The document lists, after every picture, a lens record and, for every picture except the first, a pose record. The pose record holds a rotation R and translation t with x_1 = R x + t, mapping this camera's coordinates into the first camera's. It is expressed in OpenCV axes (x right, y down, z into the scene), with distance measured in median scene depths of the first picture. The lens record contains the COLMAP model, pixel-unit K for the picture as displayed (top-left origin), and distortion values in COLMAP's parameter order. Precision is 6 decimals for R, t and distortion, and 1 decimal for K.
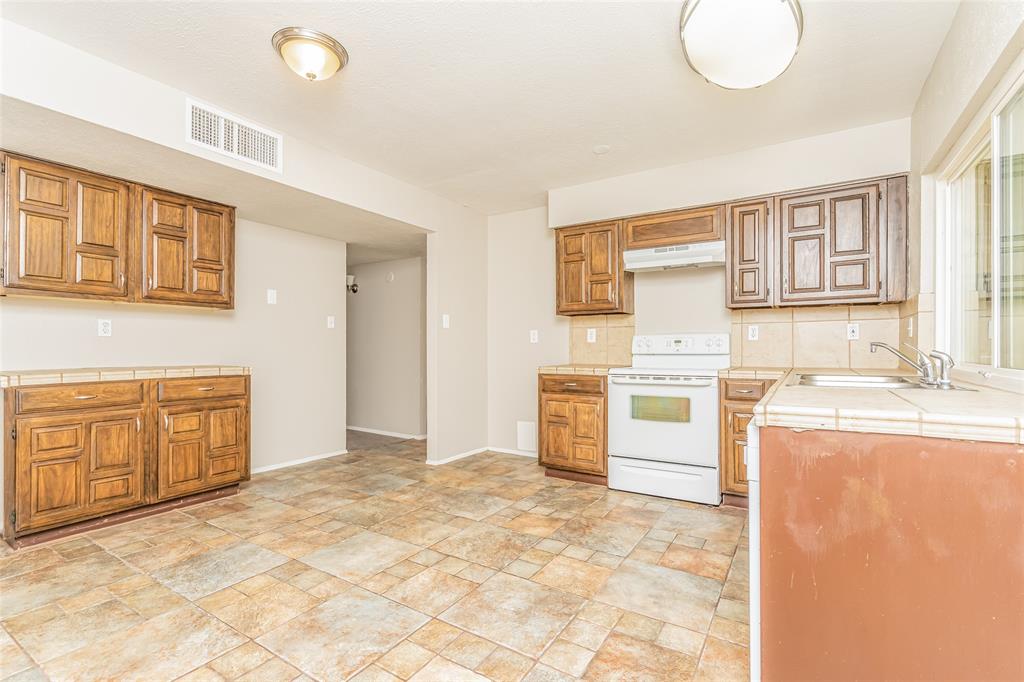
lens RADIAL K [[470.0, 0, 512.0], [0, 470.0, 341.0], [0, 0, 1]] dist [0.019574, 0.000026]
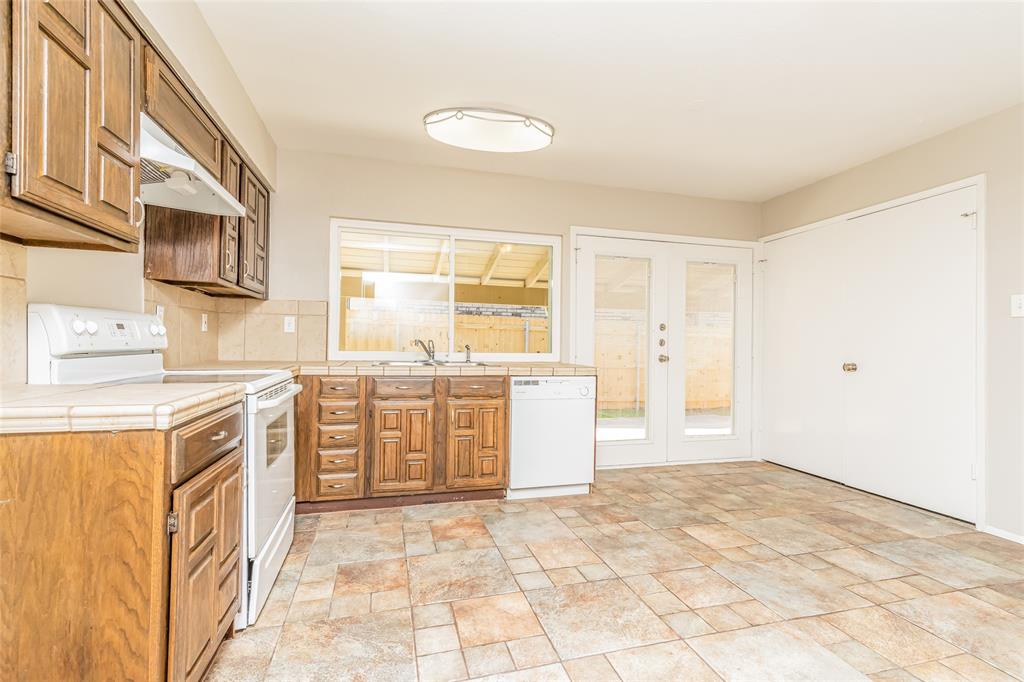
lens RADIAL K [[470.0, 0, 512.0], [0, 470.0, 341.0], [0, 0, 1]] dist [0.019574, 0.000026]
pose [[-0.735190, -0.005135, 0.677842, -0.496626], [-0.023520, 0.999562, -0.017937, 0.027179], [-0.677453, -0.029130, -0.734989, 1.806108]]
